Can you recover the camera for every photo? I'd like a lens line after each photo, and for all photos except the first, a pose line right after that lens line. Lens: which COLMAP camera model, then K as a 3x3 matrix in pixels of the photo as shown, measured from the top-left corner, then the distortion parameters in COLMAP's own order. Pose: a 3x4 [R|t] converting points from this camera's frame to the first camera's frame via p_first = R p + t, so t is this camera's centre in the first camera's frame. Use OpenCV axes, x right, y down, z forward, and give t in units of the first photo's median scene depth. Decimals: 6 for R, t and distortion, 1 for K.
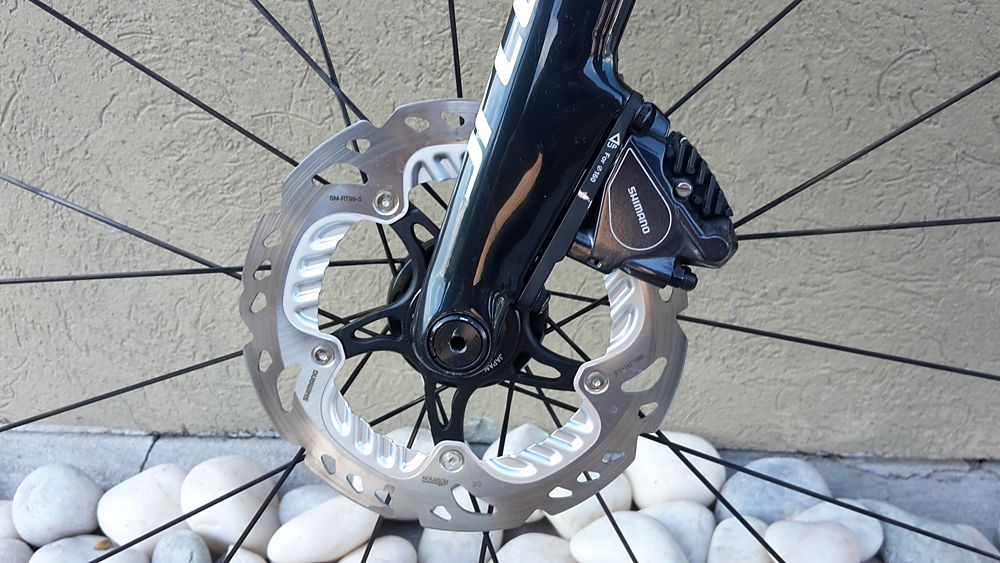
lens RADIAL K [[930.6, 0, 500.0], [0, 930.6, 281.5], [0, 0, 1]] dist [0.084483, -0.212164]
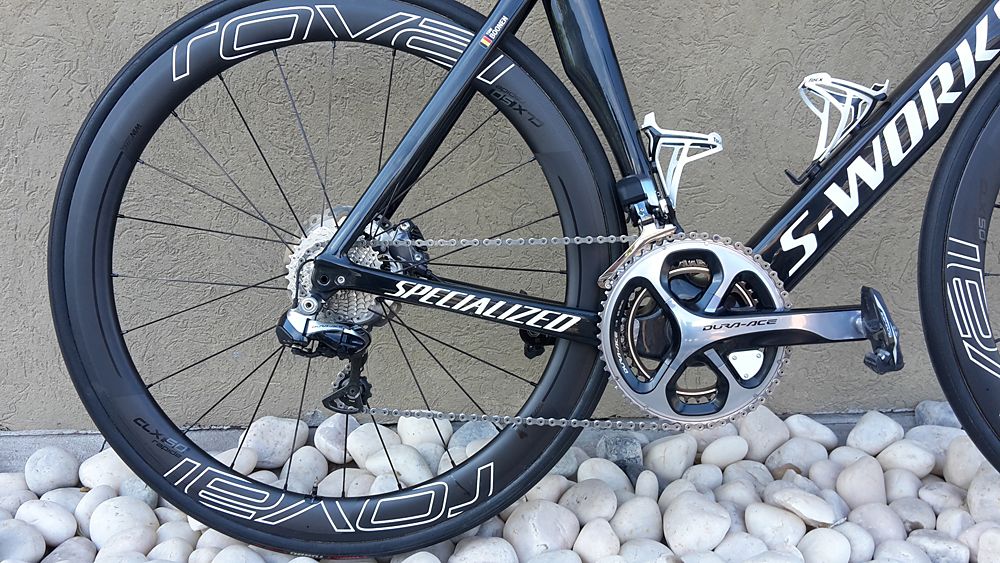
lens RADIAL K [[935.2, 0, 500.1], [0, 935.2, 260.4], [0, 0, 1]] dist [0.006171, -0.151301]
pose [[0.982465, -0.005860, 0.186353, -0.005306], [0.035644, 0.986974, -0.156883, 0.176046], [-0.183006, 0.160775, 0.969876, -0.856140]]
